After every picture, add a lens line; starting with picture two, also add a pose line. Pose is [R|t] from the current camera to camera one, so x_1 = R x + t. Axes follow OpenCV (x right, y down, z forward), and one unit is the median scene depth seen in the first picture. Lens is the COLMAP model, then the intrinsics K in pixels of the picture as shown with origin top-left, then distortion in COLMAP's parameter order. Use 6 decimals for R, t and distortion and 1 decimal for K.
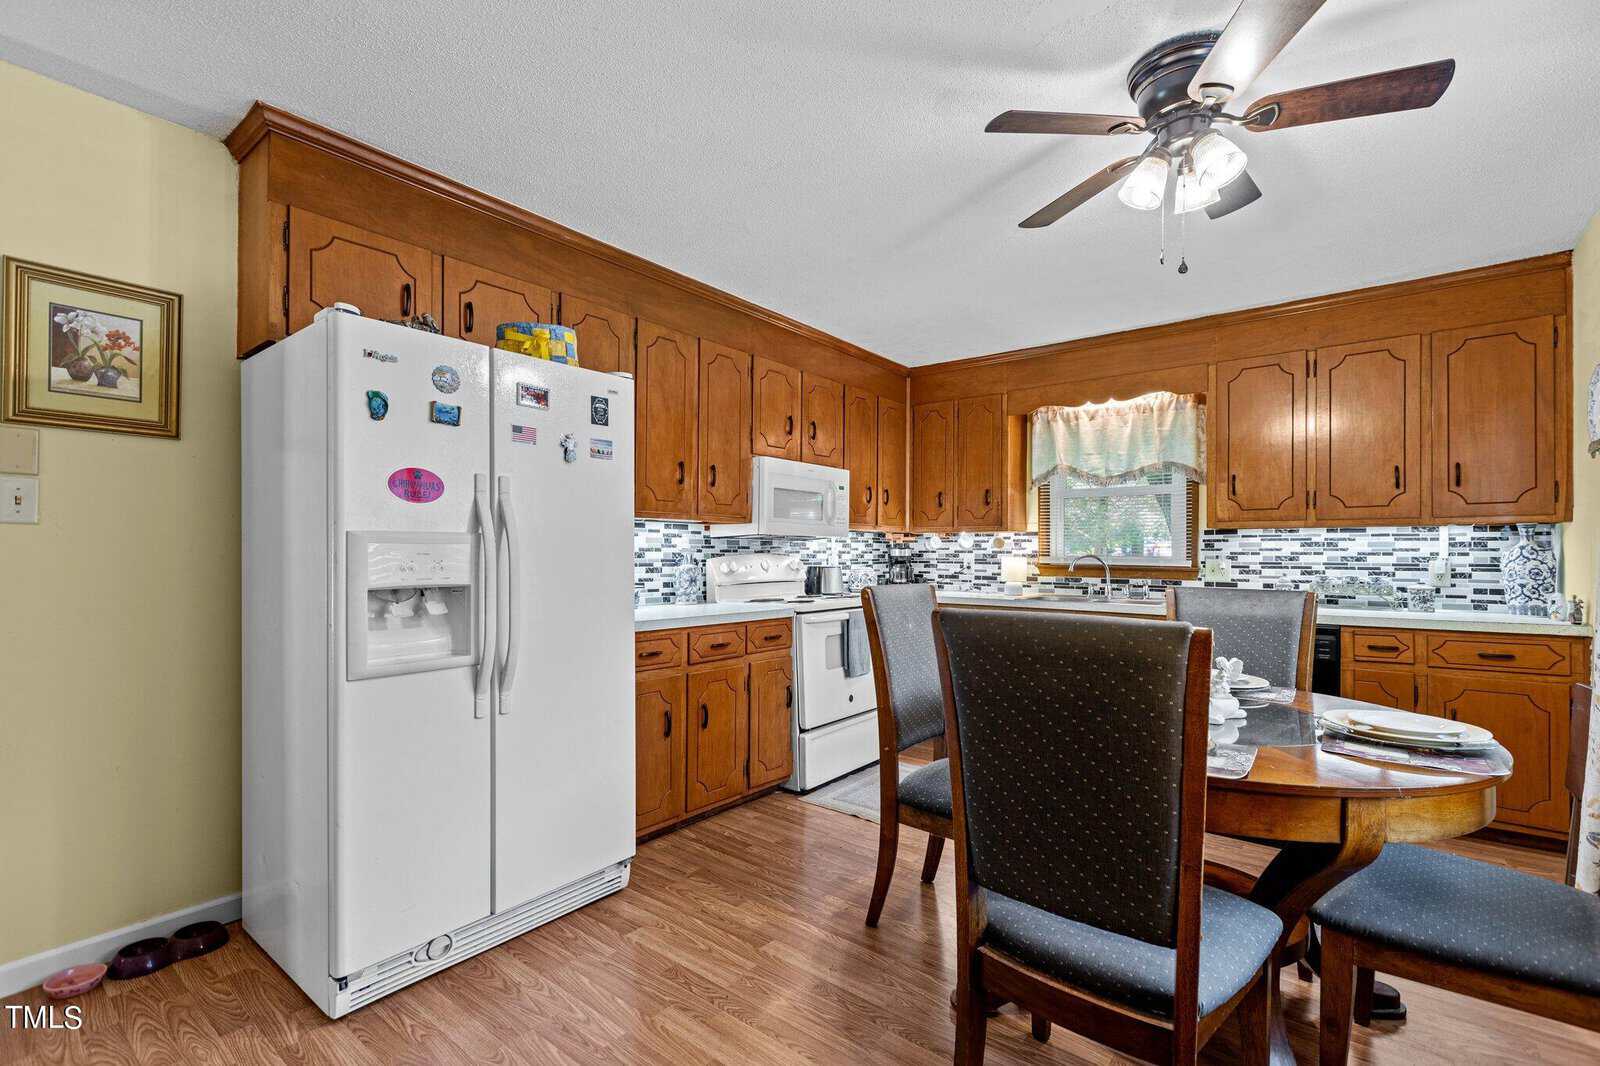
lens RADIAL K [[714.8, 0, 803.6], [0, 714.8, 547.0], [0, 0, 1]] dist [0.004814, -0.001839]
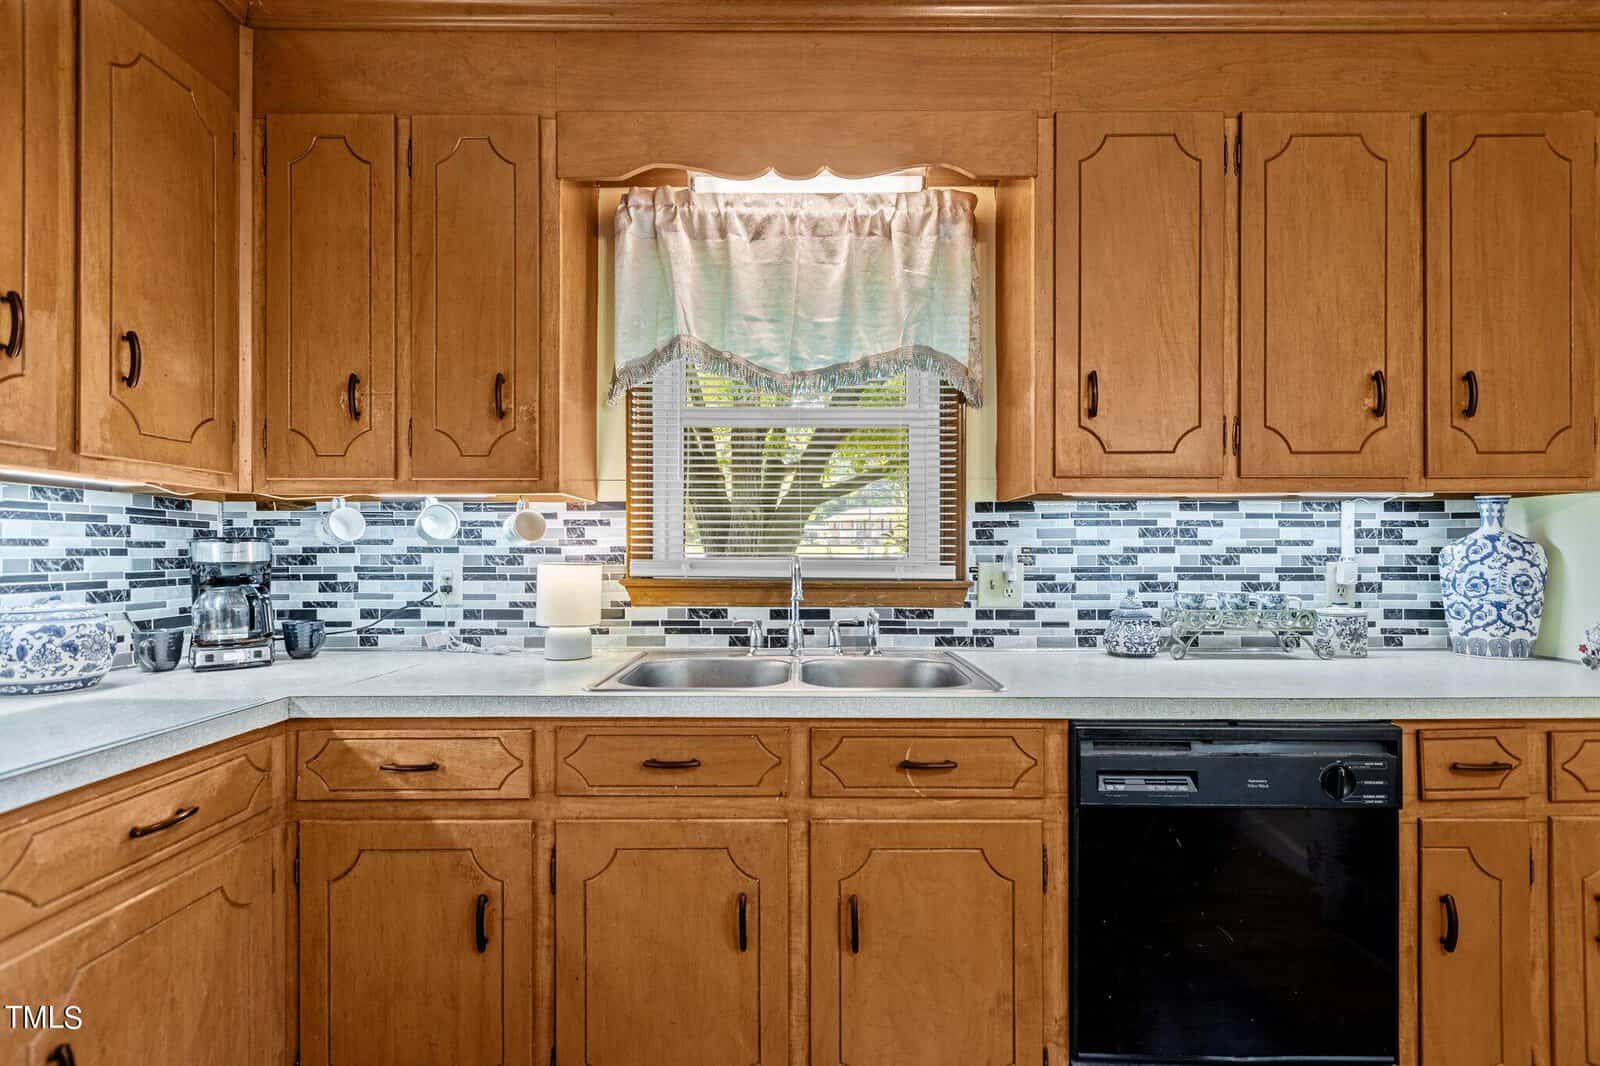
lens RADIAL K [[714.8, 0, 803.2], [0, 714.8, 553.2], [0, 0, 1]] dist [0.004814, -0.001839]
pose [[0.783505, -0.005085, 0.621364, 0.165663], [-0.000419, 0.999962, 0.008711, 0.006162], [-0.621385, -0.007085, 0.783474, 0.675923]]
